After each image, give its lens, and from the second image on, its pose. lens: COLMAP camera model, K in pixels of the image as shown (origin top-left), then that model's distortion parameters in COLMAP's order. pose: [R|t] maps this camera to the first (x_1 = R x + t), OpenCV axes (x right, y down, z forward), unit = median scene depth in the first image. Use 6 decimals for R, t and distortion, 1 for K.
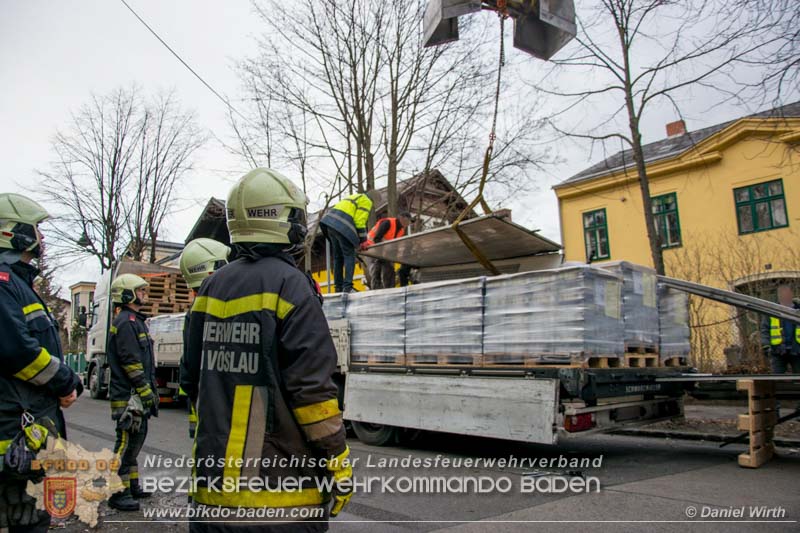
lens RADIAL K [[640.7, 0, 410.5], [0, 640.7, 265.9], [0, 0, 1]] dist [-0.159721, 0.143669]
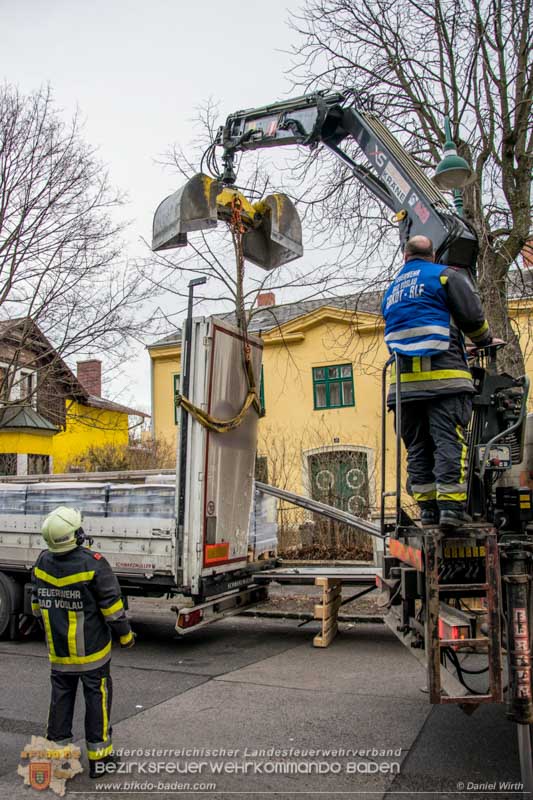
lens RADIAL K [[666.6, 0, 286.7], [0, 666.6, 400.1], [0, 0, 1]] dist [-0.160841, 0.184053]
pose [[0.895662, 0.062792, 0.440280, -0.109863], [-0.063167, 0.997907, -0.013819, -0.124837], [-0.440226, -0.015434, 0.897754, -0.138968]]
